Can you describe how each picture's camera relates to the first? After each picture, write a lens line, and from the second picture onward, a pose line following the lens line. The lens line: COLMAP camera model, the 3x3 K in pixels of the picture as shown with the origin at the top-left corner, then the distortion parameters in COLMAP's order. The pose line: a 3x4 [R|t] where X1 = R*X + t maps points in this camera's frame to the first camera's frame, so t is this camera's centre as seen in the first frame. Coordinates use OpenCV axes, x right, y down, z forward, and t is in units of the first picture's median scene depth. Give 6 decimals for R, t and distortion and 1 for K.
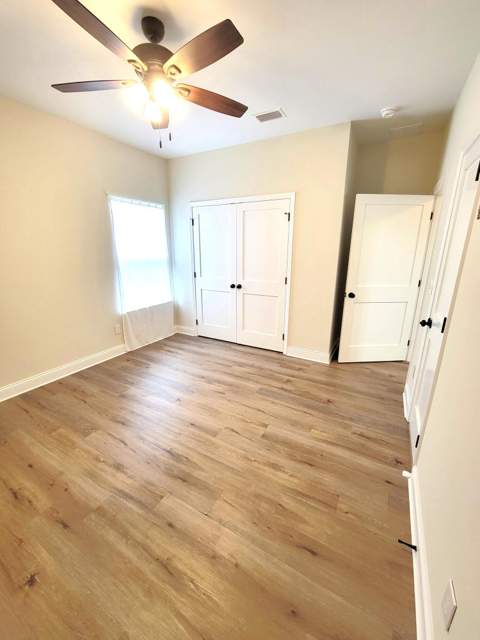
lens RADIAL K [[260.6, 0, 240.3], [0, 260.6, 319.7], [0, 0, 1]] dist [0.000252, -0.000806]
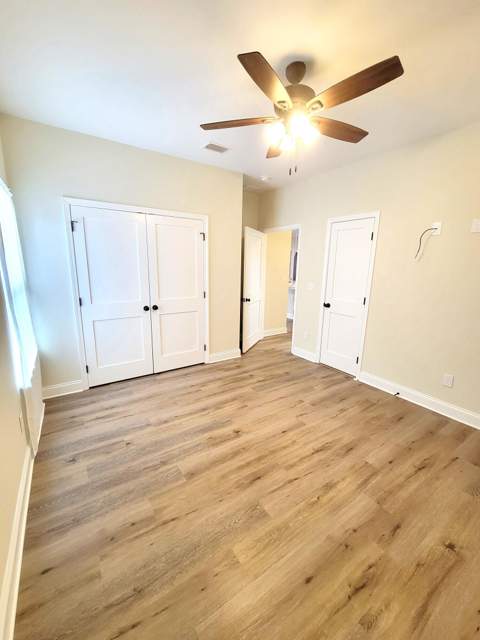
lens RADIAL K [[260.6, 0, 238.7], [0, 260.6, 319.4], [0, 0, 1]] dist [0.000252, -0.000806]
pose [[0.453742, -0.181276, 0.872501, -0.897872], [0.225543, 0.970574, 0.084359, -0.137051], [-0.862119, 0.158509, 0.481276, 0.471825]]
